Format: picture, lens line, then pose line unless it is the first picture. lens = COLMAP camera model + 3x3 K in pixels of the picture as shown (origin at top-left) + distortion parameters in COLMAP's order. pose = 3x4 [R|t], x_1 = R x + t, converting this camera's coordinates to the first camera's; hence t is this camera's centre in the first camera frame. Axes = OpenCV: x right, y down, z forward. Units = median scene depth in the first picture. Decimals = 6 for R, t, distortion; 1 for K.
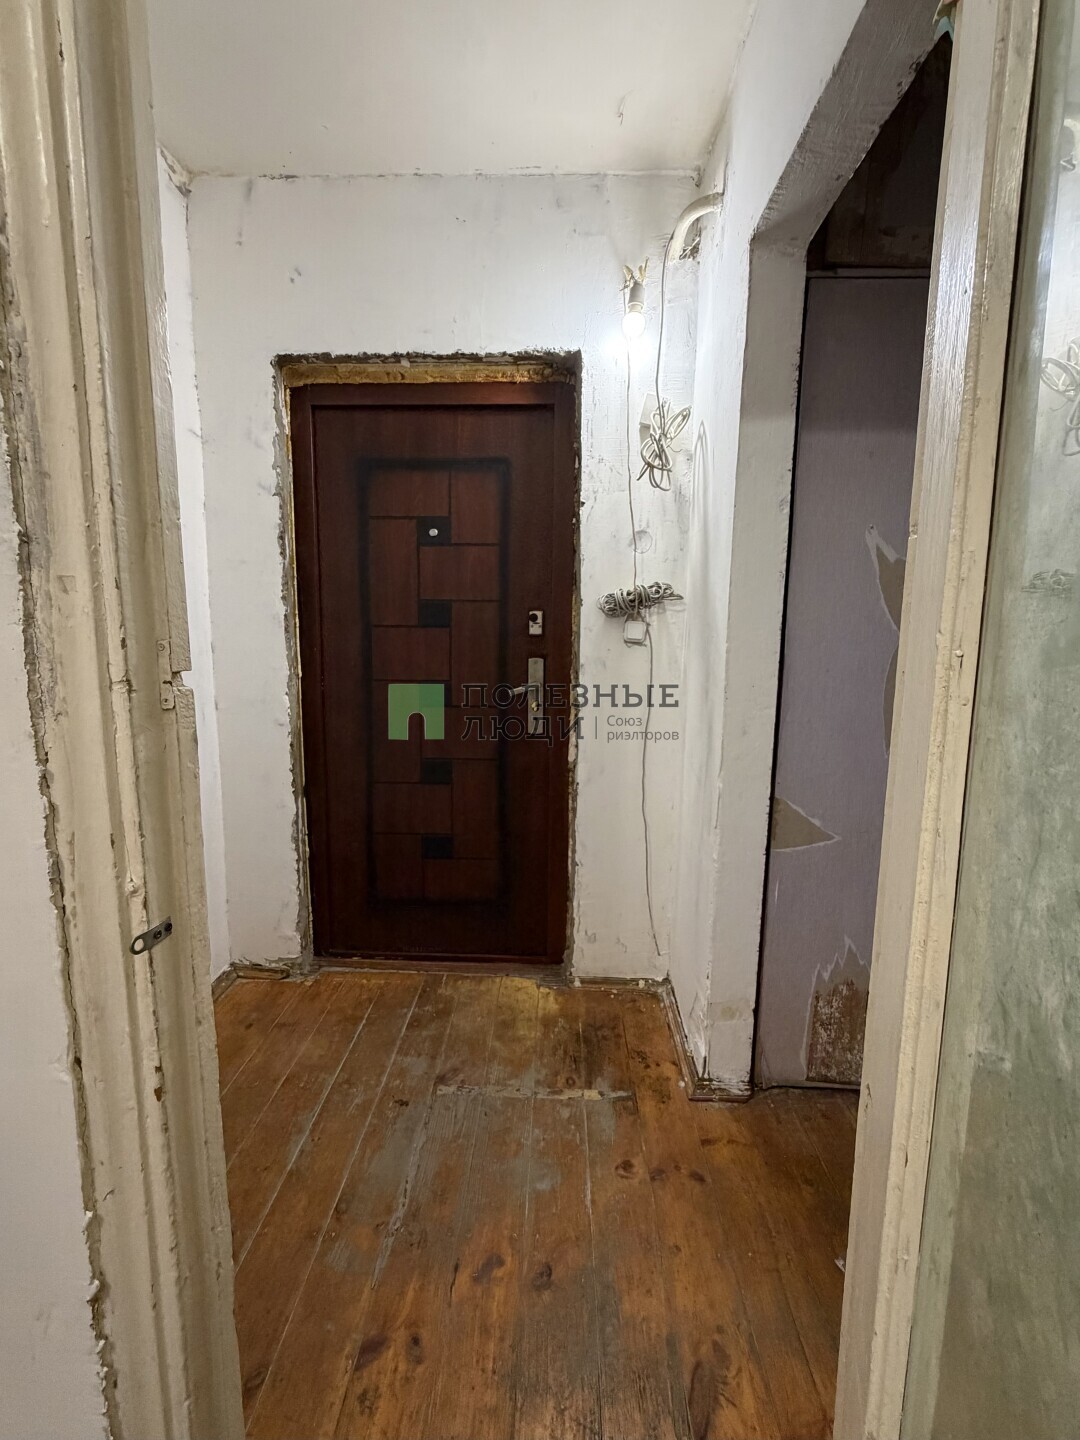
lens RADIAL K [[576.6, 0, 548.3], [0, 576.6, 711.3], [0, 0, 1]] dist [-0.004011, -0.000243]
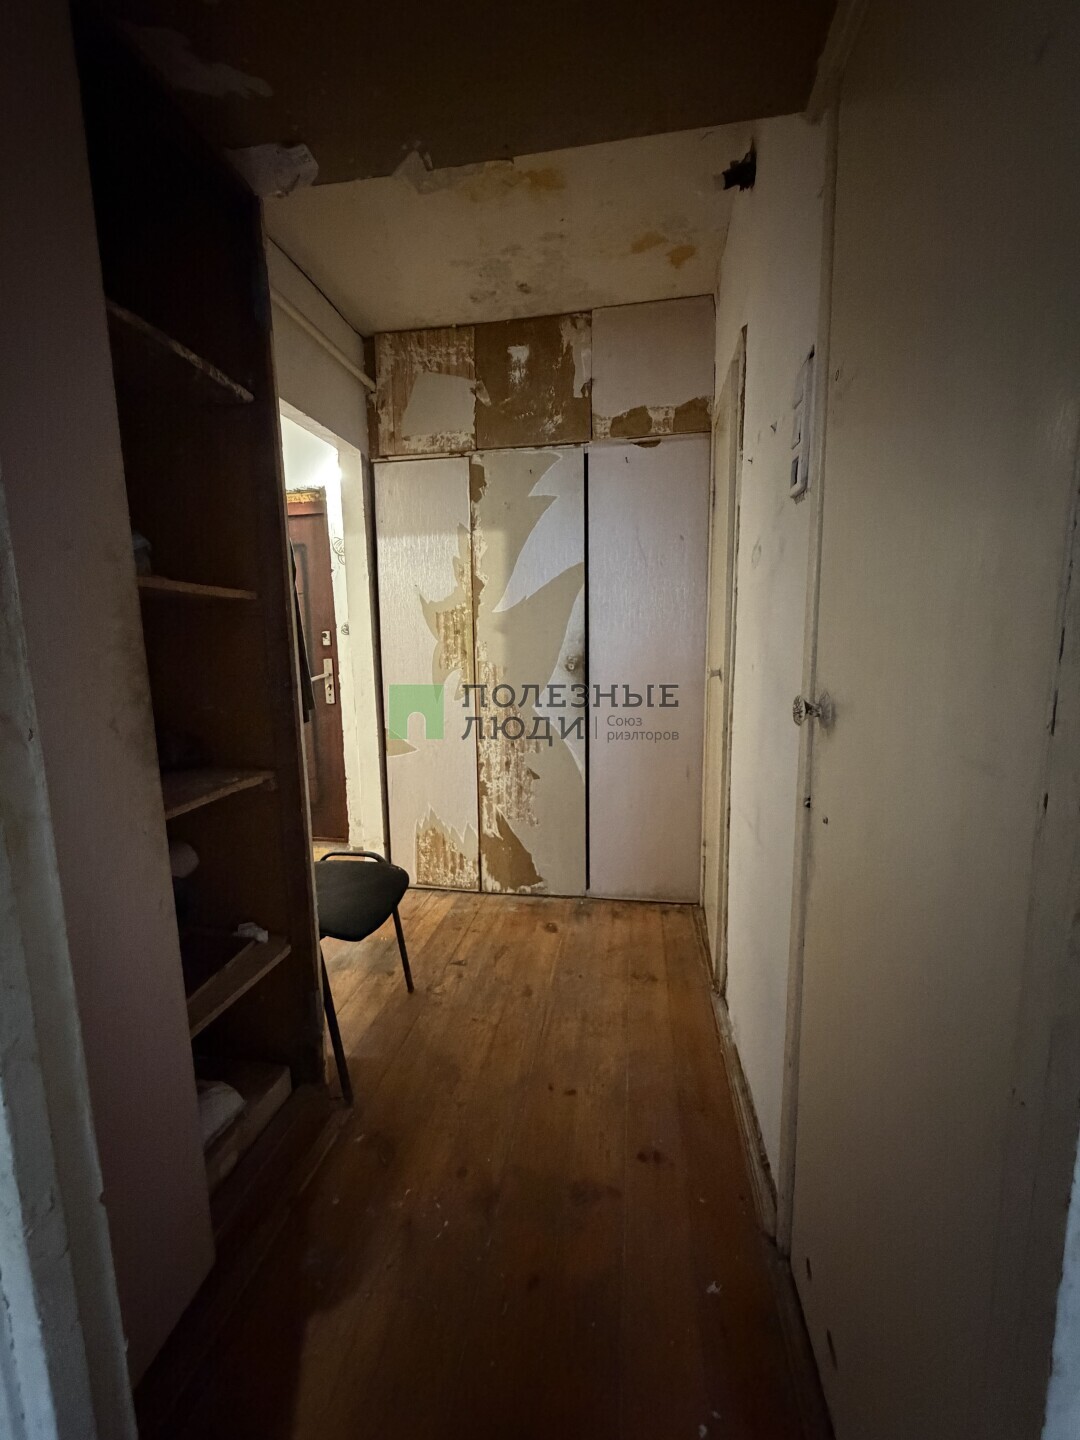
lens RADIAL K [[576.6, 0, 531.9], [0, 576.6, 724.9], [0, 0, 1]] dist [-0.004011, -0.000243]
pose [[0.985009, -0.002369, -0.172485, 0.943892], [0.003667, 0.999967, 0.007206, 0.101758], [0.172462, -0.007730, 0.984986, -0.625947]]
